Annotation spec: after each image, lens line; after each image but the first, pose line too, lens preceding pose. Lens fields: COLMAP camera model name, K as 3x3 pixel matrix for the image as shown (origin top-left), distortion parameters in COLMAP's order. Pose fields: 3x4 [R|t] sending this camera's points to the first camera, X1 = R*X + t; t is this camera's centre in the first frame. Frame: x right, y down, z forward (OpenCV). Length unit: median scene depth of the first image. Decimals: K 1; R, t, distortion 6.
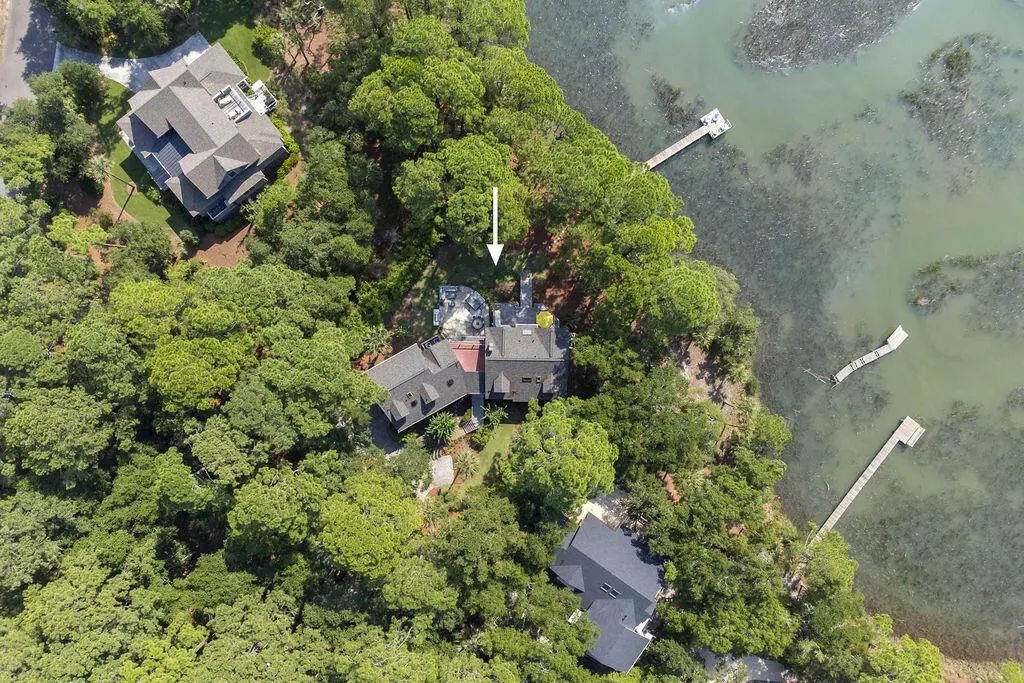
lens RADIAL K [[766.8, 0, 518.3], [0, 766.8, 344.0], [0, 0, 1]] dist [0.003403, 0.011699]
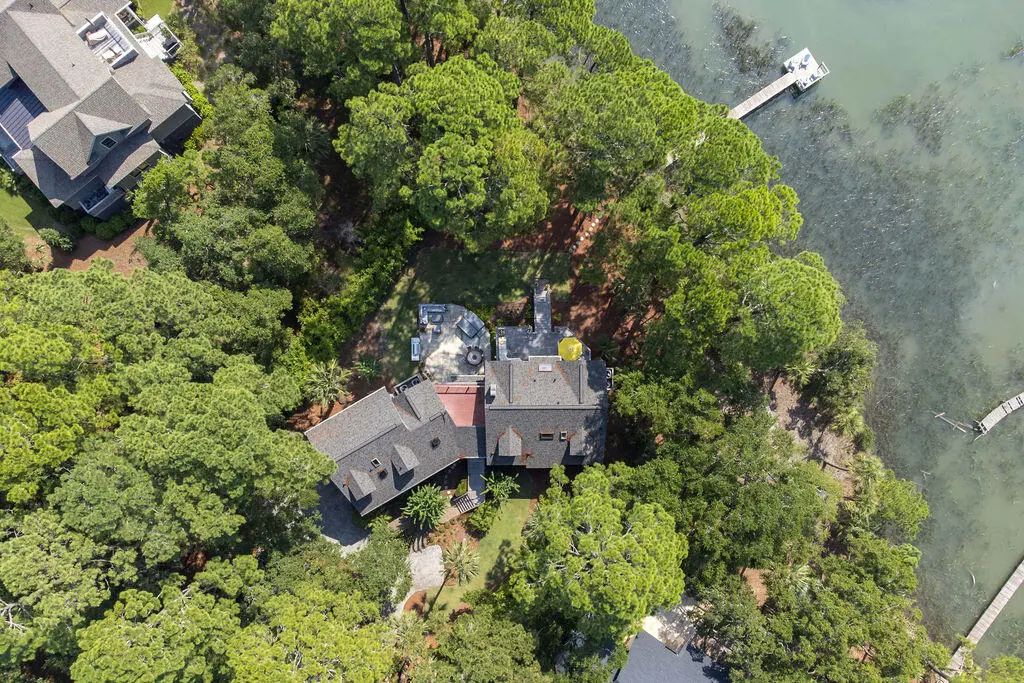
lens RADIAL K [[766.8, 0, 527.3], [0, 766.8, 378.4], [0, 0, 1]] dist [0.003403, 0.011699]
pose [[0.999843, -0.017729, 0.000624, -0.005601], [0.017735, 0.999786, -0.010658, 0.001479], [-0.000434, 0.010667, 0.999943, 0.316957]]
